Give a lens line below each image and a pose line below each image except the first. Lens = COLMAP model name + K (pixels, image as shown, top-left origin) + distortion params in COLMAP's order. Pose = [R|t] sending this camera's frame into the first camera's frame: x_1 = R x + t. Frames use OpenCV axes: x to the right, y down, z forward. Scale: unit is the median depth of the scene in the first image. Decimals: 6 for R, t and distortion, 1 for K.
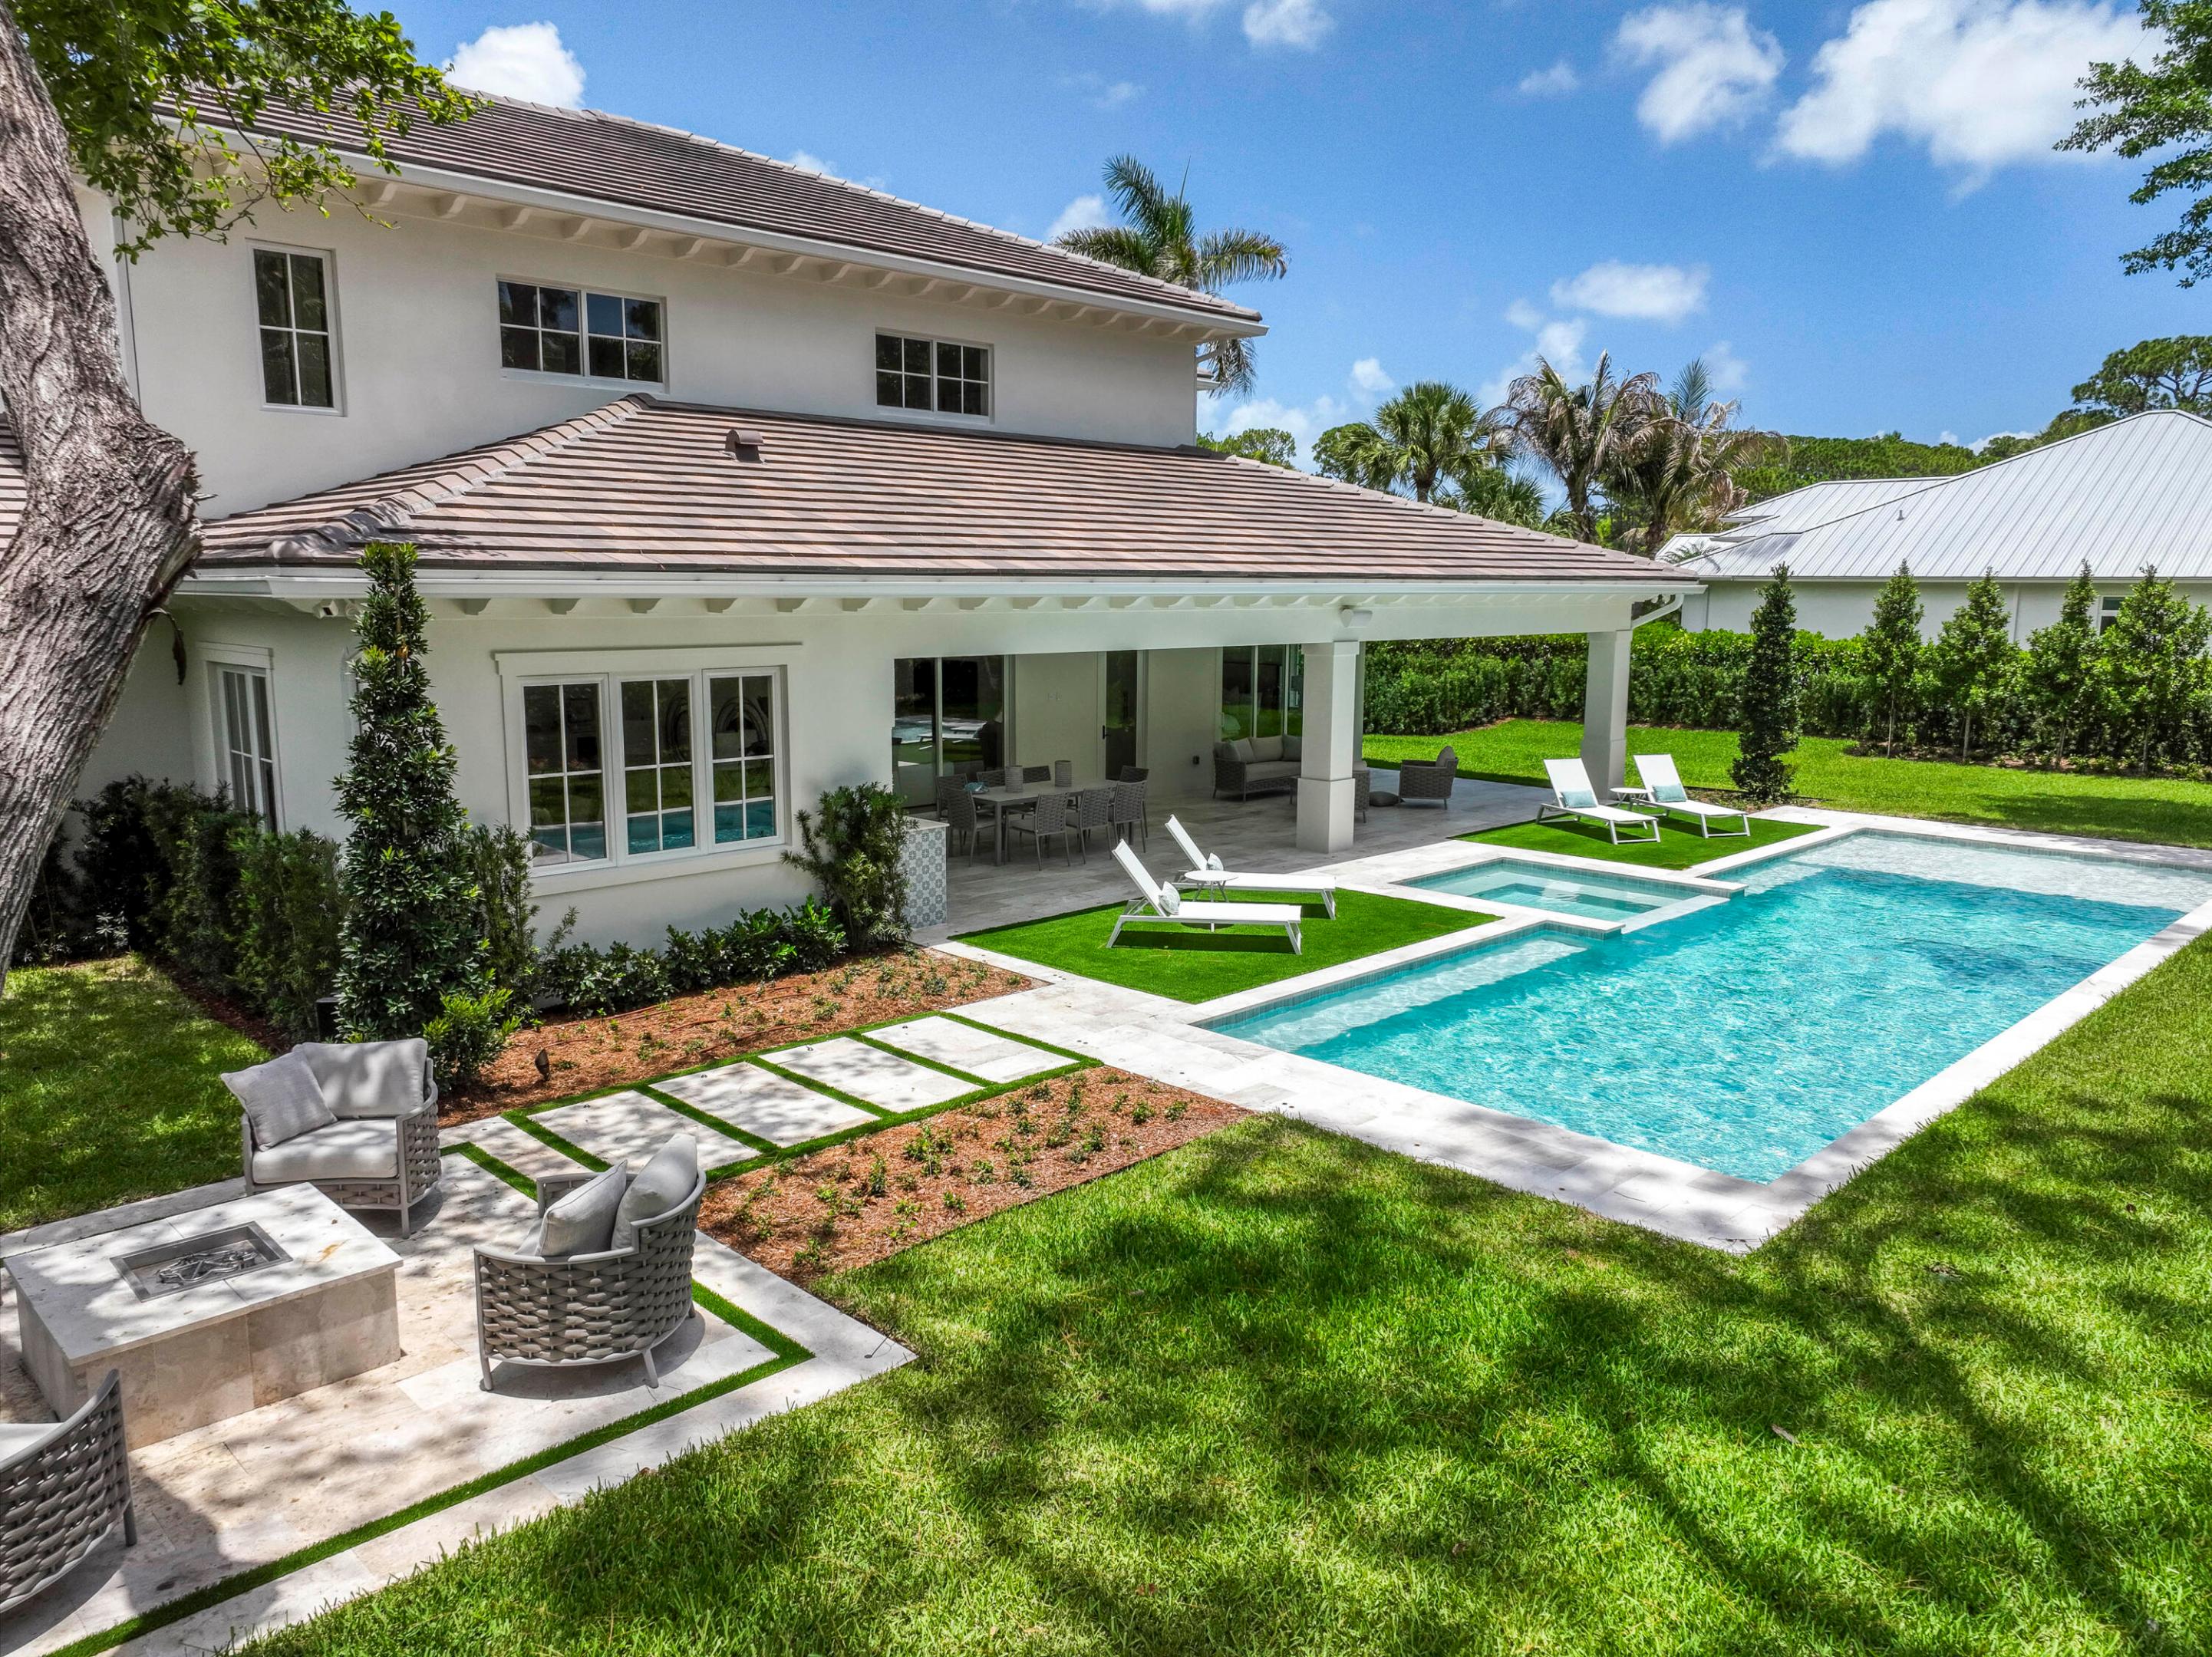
lens RADIAL K [[1553.9, 0, 1106.0], [0, 1553.9, 828.5], [0, 0, 1]] dist [0.008791, 0.001860]
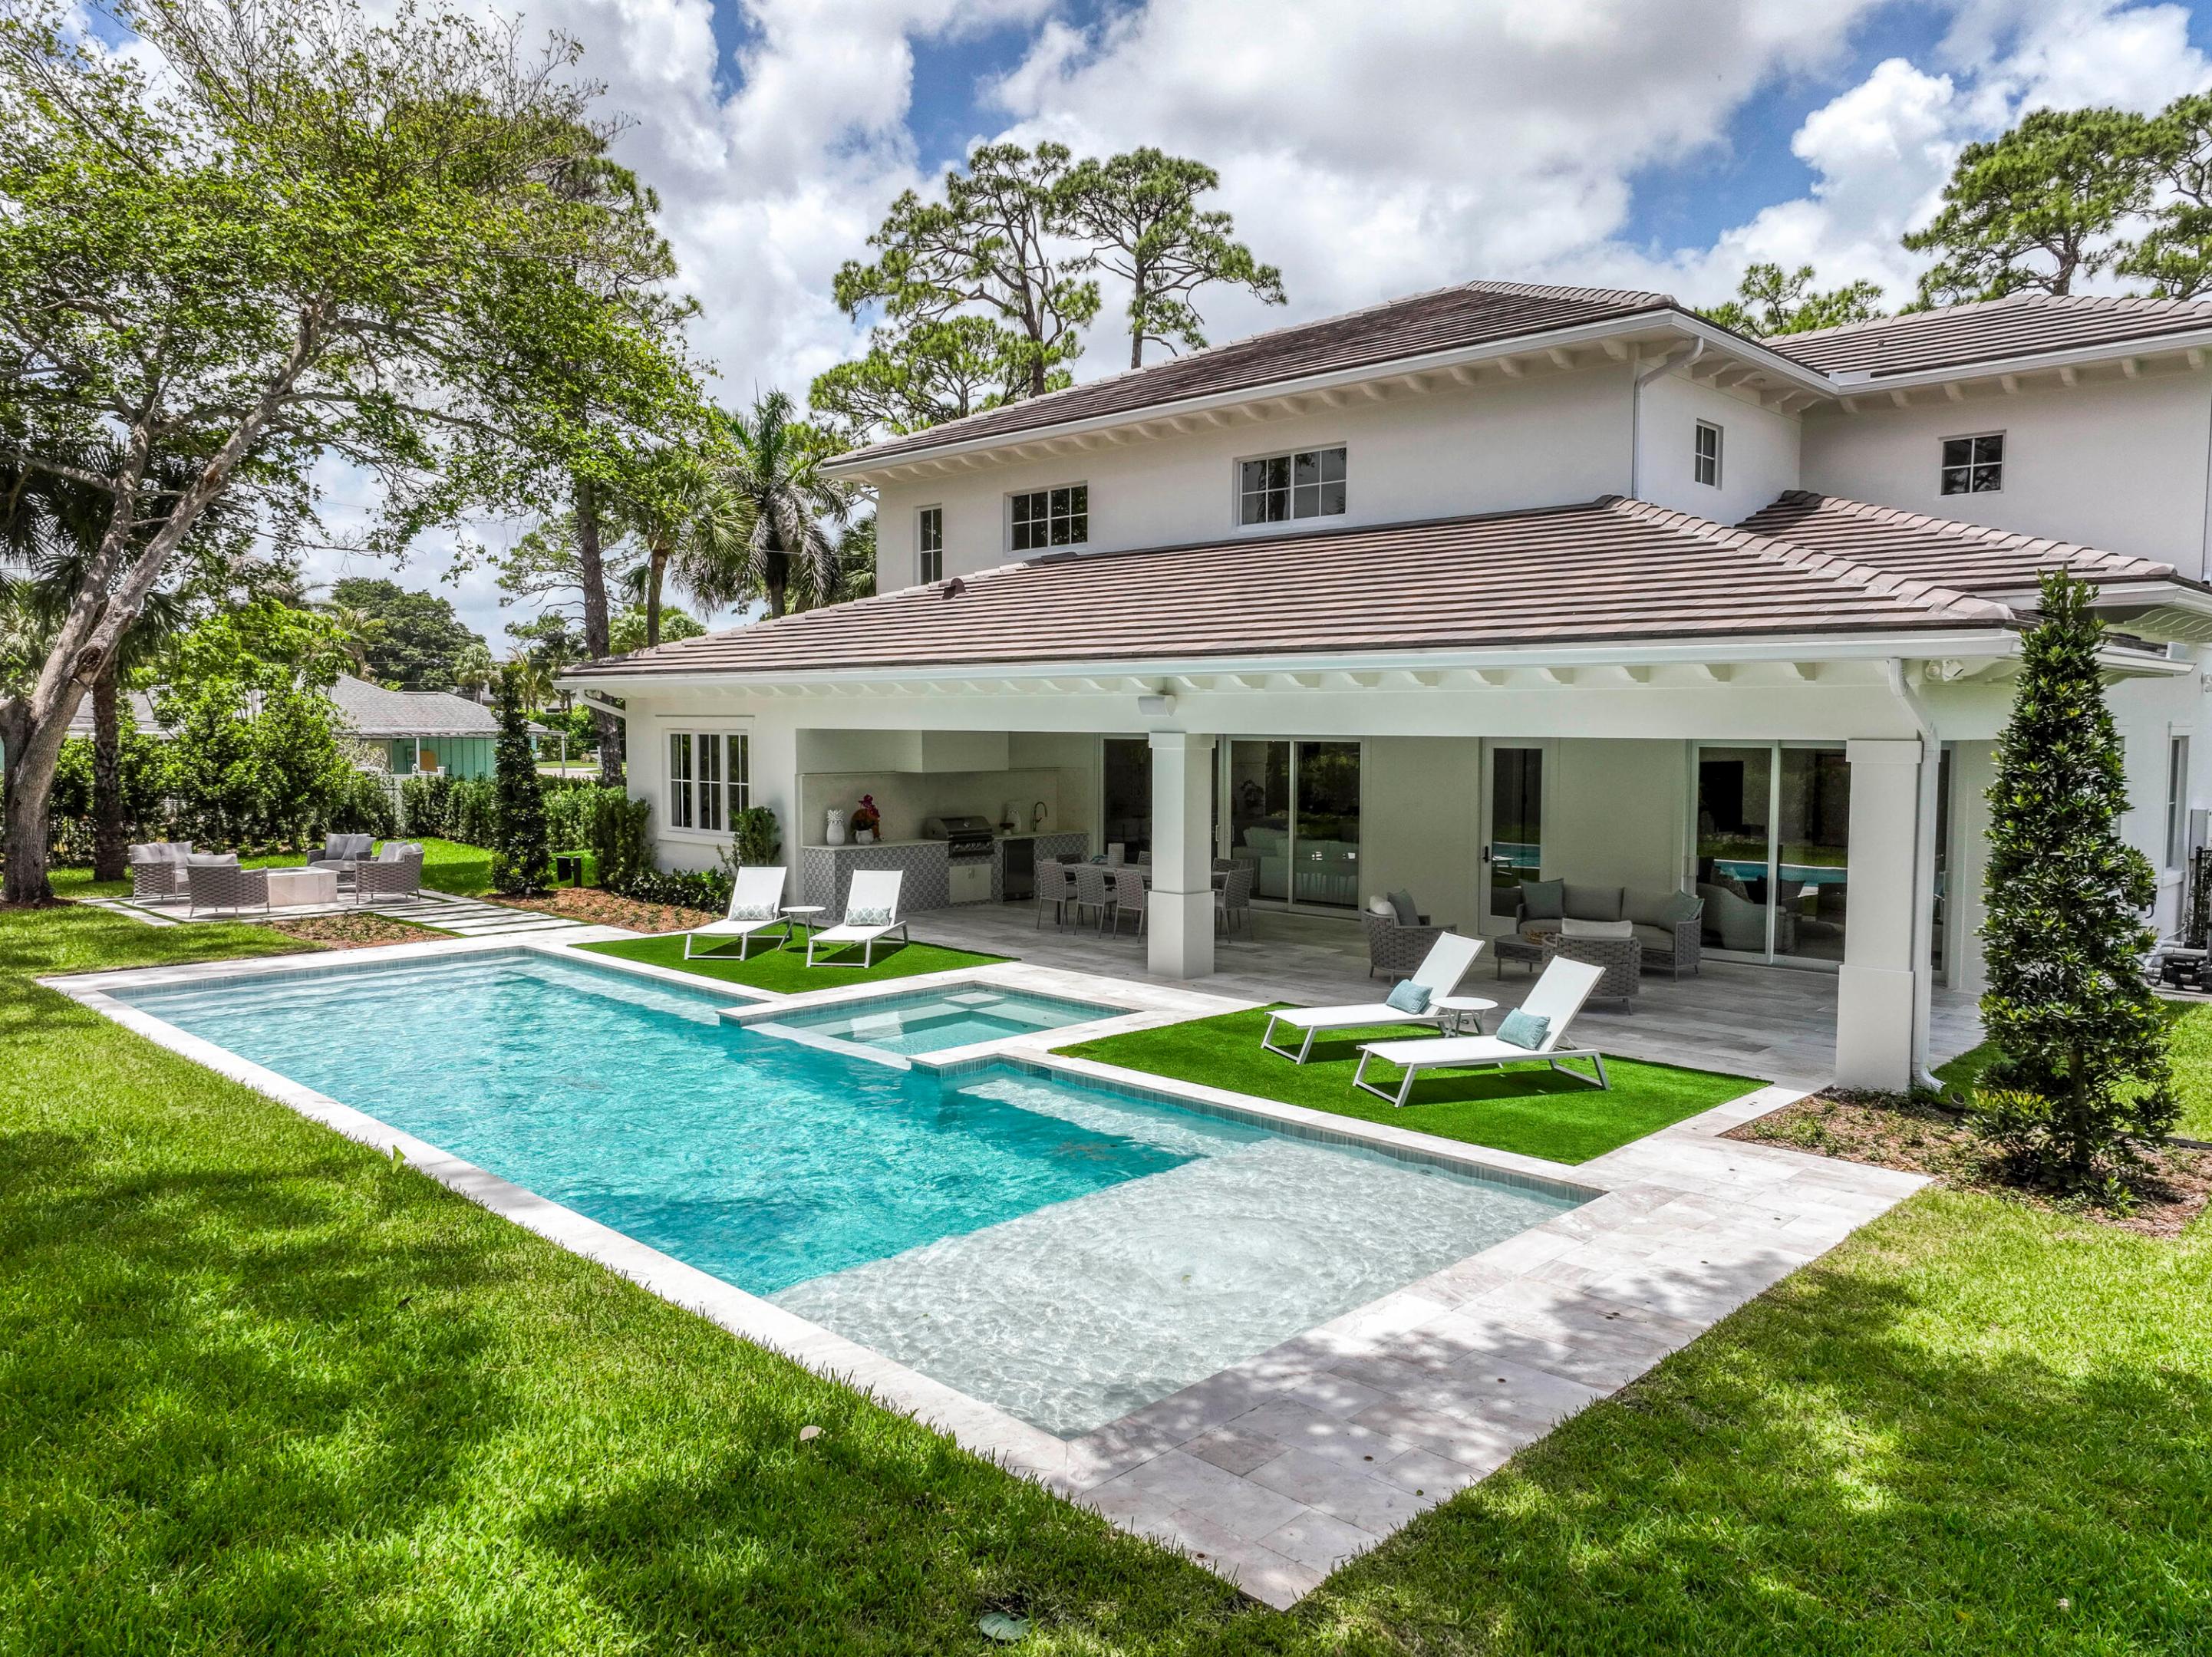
lens RADIAL K [[1532.7, 0, 1106.0], [0, 1532.7, 828.5], [0, 0, 1]] dist [-0.000573, 0.002845]
pose [[0.028509, 0.082995, -0.996142, 1.058303], [-0.146675, 0.986108, 0.077961, -0.130543], [0.988774, 0.143887, 0.040286, 0.936312]]
